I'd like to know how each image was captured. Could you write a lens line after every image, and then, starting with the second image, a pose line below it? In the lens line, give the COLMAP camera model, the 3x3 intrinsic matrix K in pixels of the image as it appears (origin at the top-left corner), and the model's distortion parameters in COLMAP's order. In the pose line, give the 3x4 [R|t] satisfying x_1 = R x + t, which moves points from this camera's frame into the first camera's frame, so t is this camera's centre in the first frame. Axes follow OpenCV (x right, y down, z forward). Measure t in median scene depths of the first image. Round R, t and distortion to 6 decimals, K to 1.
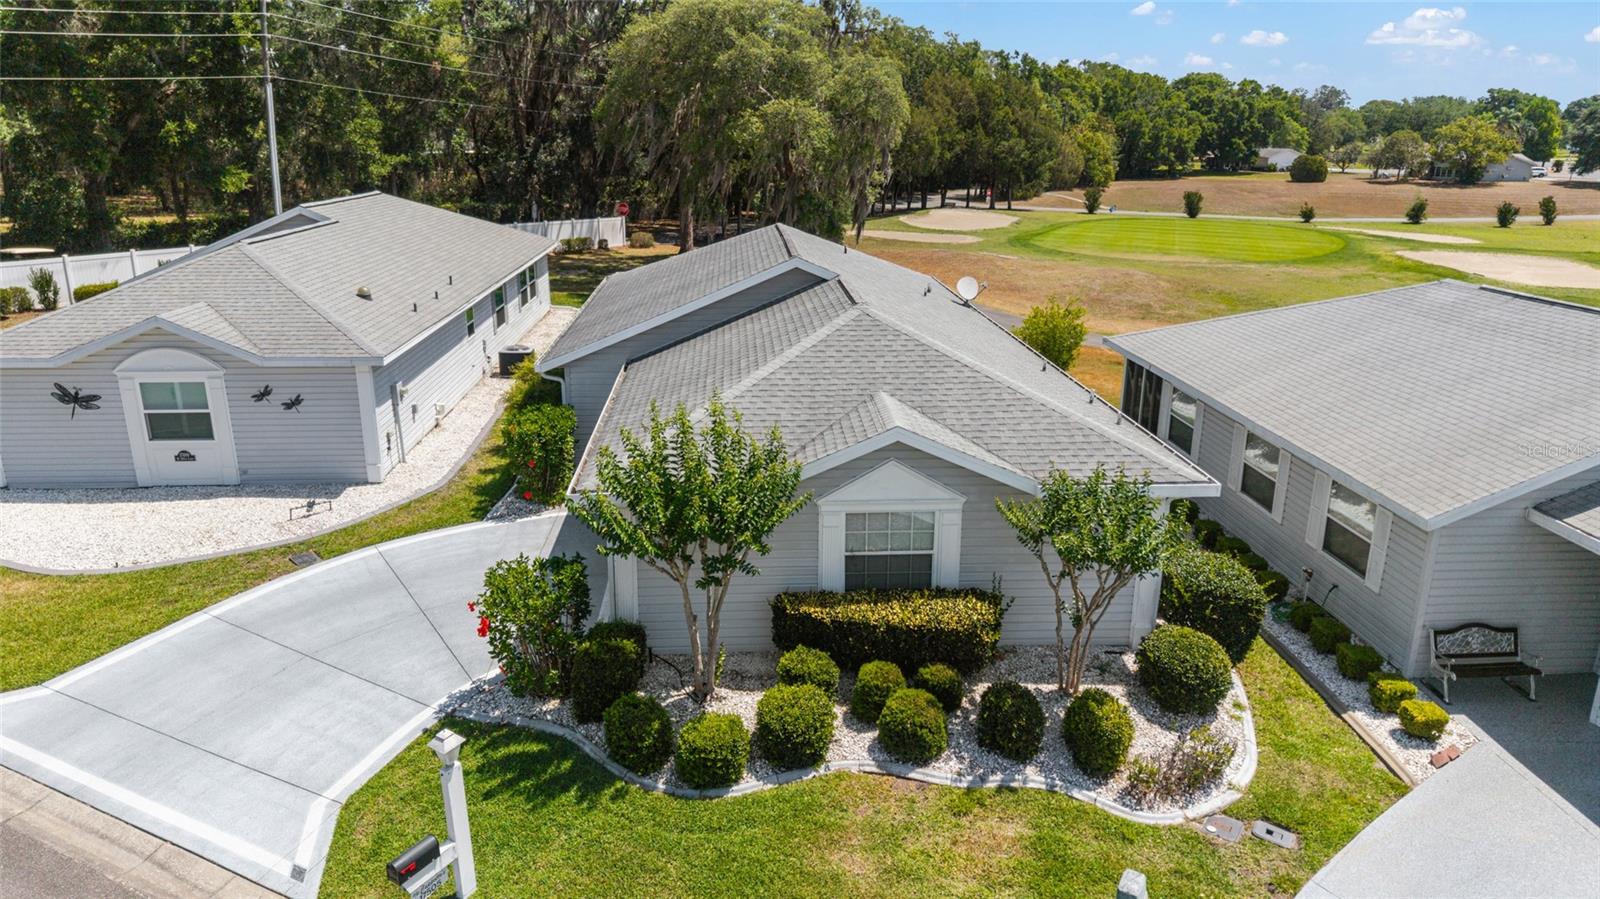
lens RADIAL K [[1054.2, 0, 800.0], [0, 1054.2, 449.5], [0, 0, 1]] dist [0.038593, -0.043036]
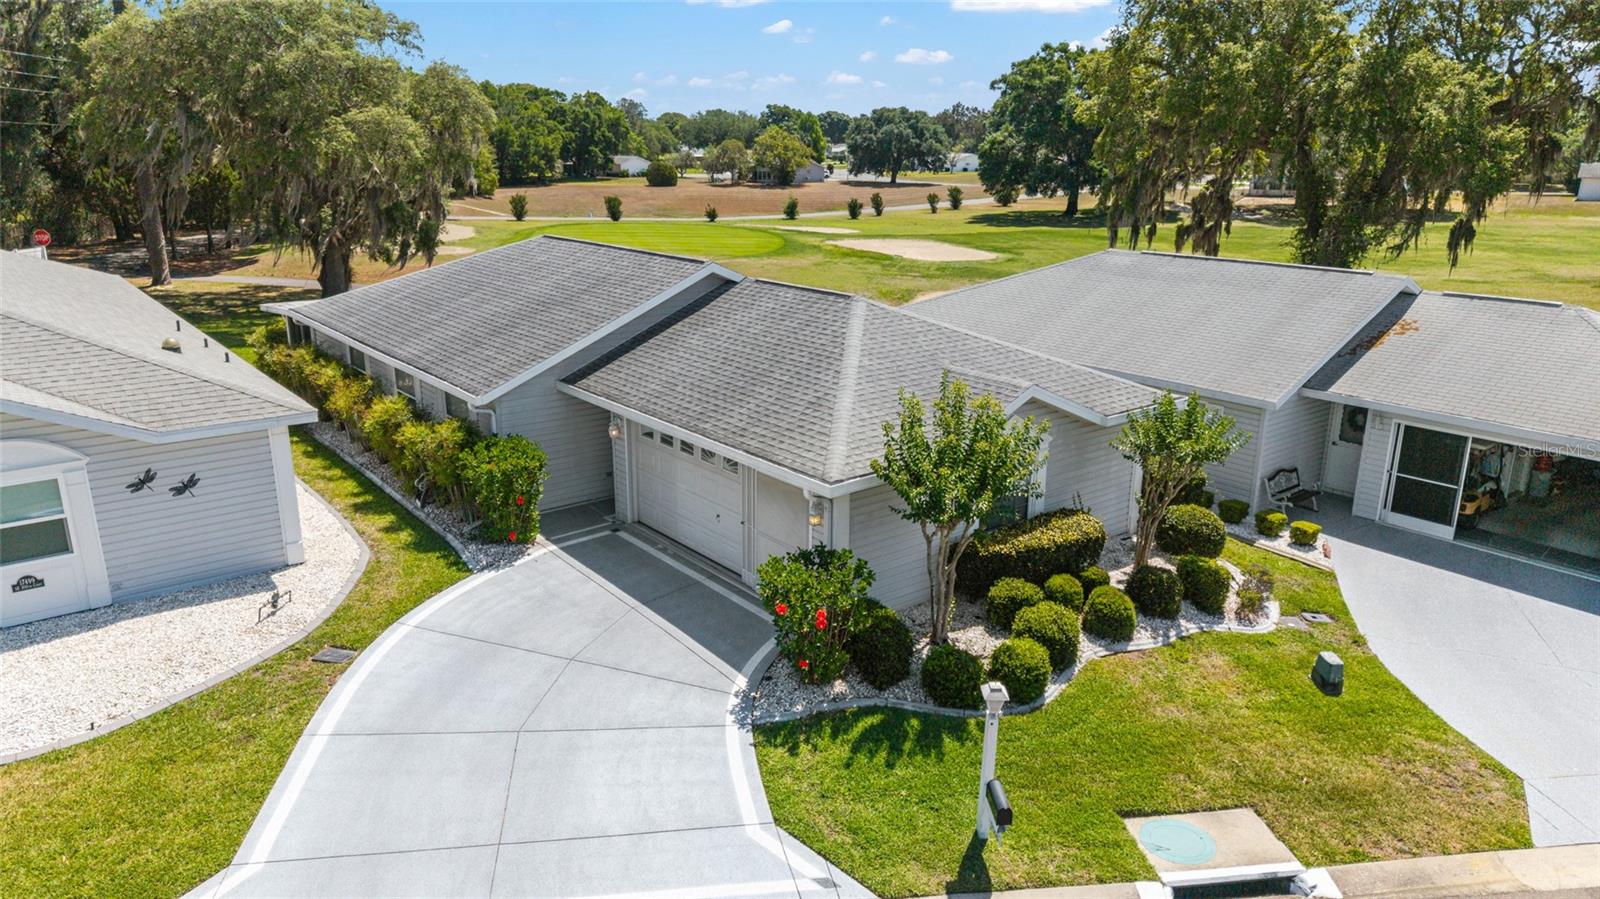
lens RADIAL K [[1054.2, 0, 800.0], [0, 1054.2, 449.5], [0, 0, 1]] dist [0.038593, -0.043036]
pose [[0.821569, -0.160012, 0.547193, -0.523546], [0.163531, 0.985614, 0.042687, -0.028897], [-0.546152, 0.054412, 0.835917, 0.079432]]
